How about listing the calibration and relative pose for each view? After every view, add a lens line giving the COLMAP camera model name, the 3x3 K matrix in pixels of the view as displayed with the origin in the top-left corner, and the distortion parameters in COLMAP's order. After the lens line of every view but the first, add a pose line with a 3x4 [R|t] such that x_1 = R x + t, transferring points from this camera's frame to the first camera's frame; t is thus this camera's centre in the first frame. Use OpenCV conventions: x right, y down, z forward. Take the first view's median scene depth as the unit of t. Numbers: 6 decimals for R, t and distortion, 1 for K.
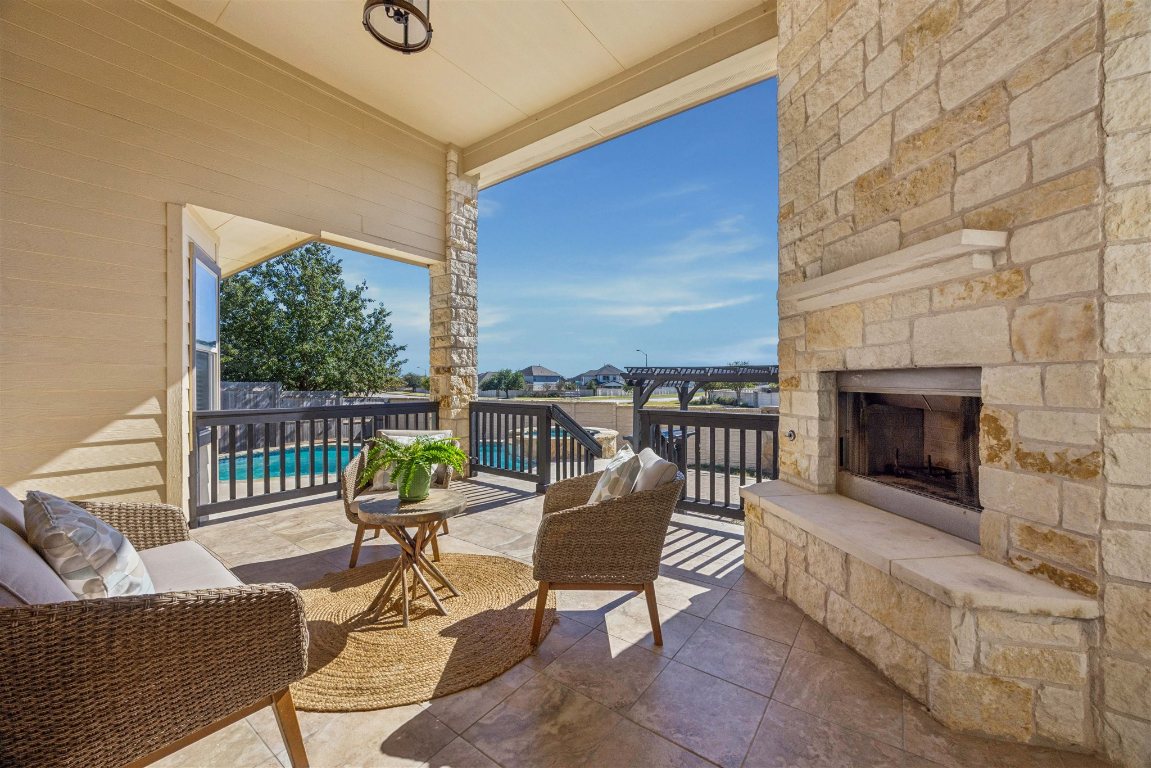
lens RADIAL K [[438.0, 0, 572.6], [0, 438.0, 380.2], [0, 0, 1]] dist [-0.000957, -0.000063]
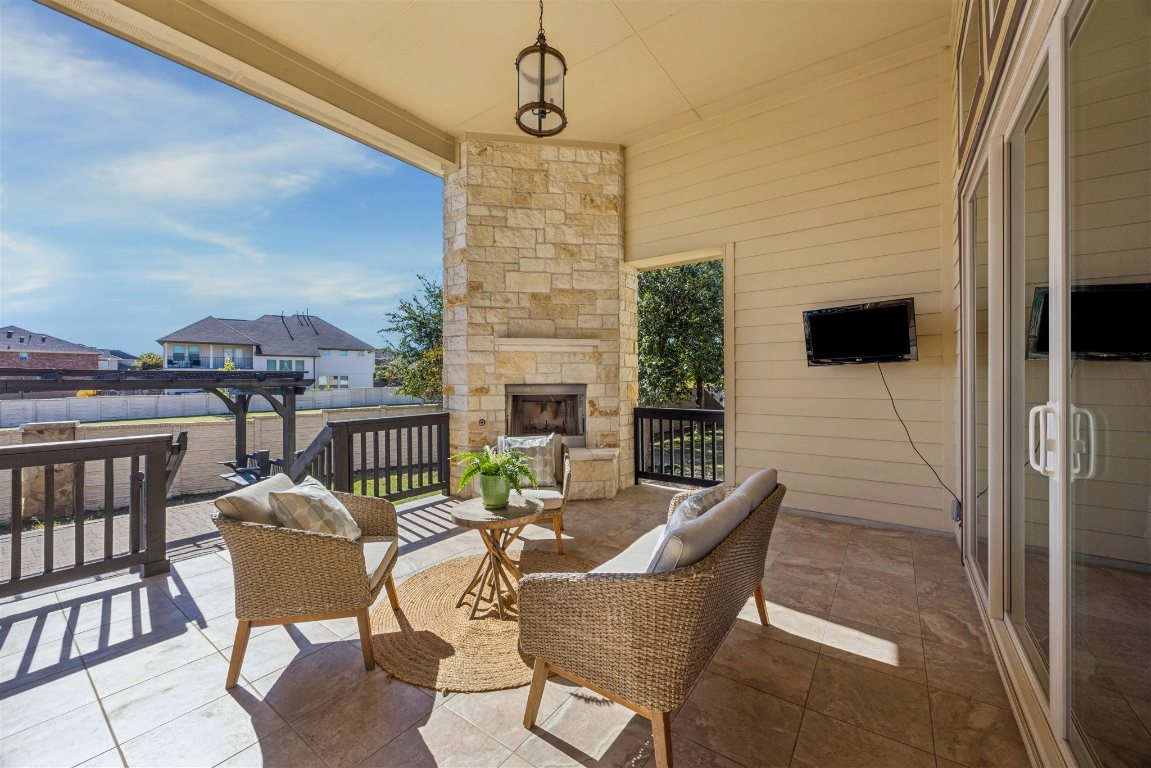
lens RADIAL K [[438.0, 0, 570.2], [0, 438.0, 382.1], [0, 0, 1]] dist [-0.000957, -0.000063]
pose [[-0.014182, -0.004744, 0.999888, -1.734663], [0.004250, 0.999979, 0.004804, -0.050897], [-0.999890, 0.004318, -0.014162, 1.012561]]
